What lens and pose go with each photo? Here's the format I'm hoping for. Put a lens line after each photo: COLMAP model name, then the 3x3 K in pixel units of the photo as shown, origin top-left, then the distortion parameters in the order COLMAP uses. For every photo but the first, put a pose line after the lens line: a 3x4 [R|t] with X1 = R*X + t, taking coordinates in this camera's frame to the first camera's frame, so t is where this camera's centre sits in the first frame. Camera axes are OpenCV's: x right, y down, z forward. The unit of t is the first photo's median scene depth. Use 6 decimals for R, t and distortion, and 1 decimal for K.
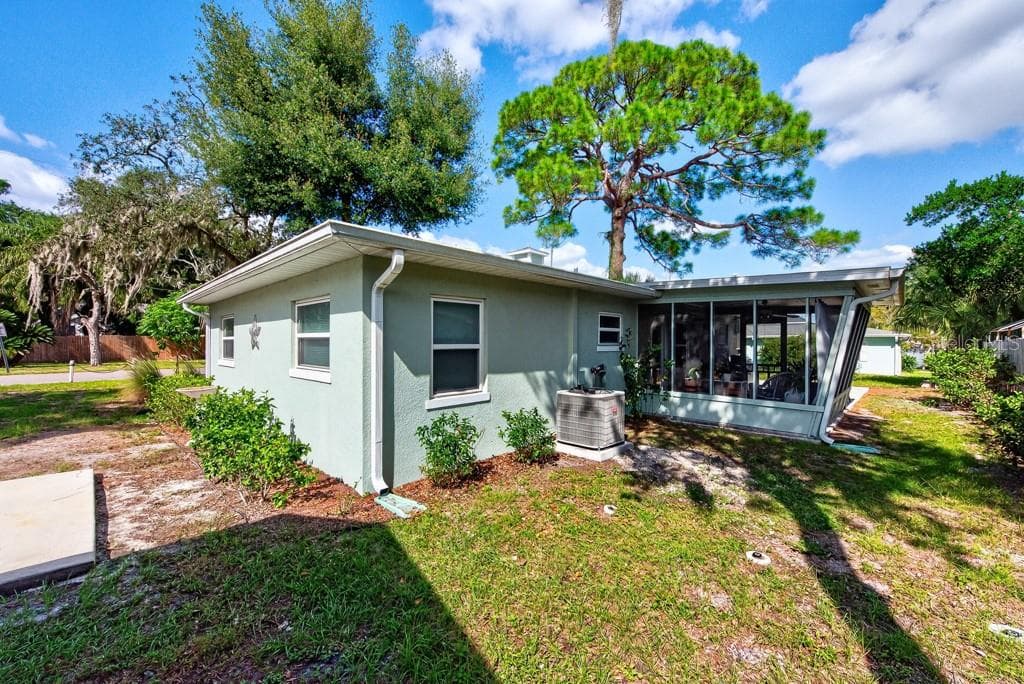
lens RADIAL K [[399.7, 0, 515.9], [0, 399.7, 340.8], [0, 0, 1]] dist [0.000024, -0.000008]
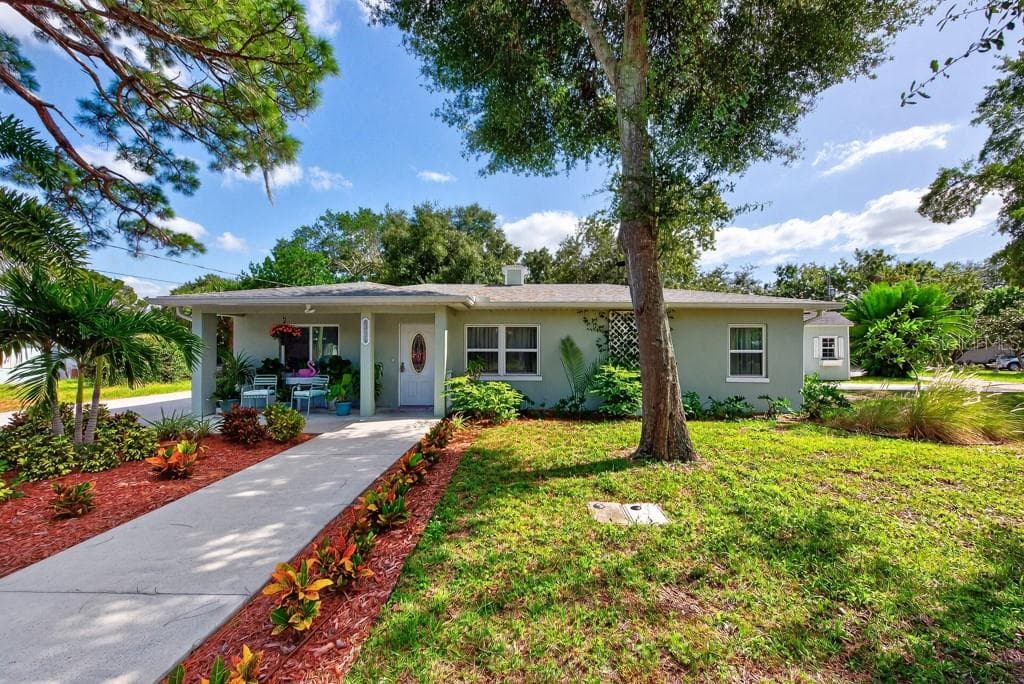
lens RADIAL K [[404.0, 0, 512.8], [0, 404.0, 344.7], [0, 0, 1]] dist [0.001947, -0.000373]
pose [[-0.656768, 0.002995, 0.754087, -0.473061], [-0.004061, 0.999964, -0.007508, 0.003535], [-0.754082, -0.007993, -0.656732, 0.990536]]
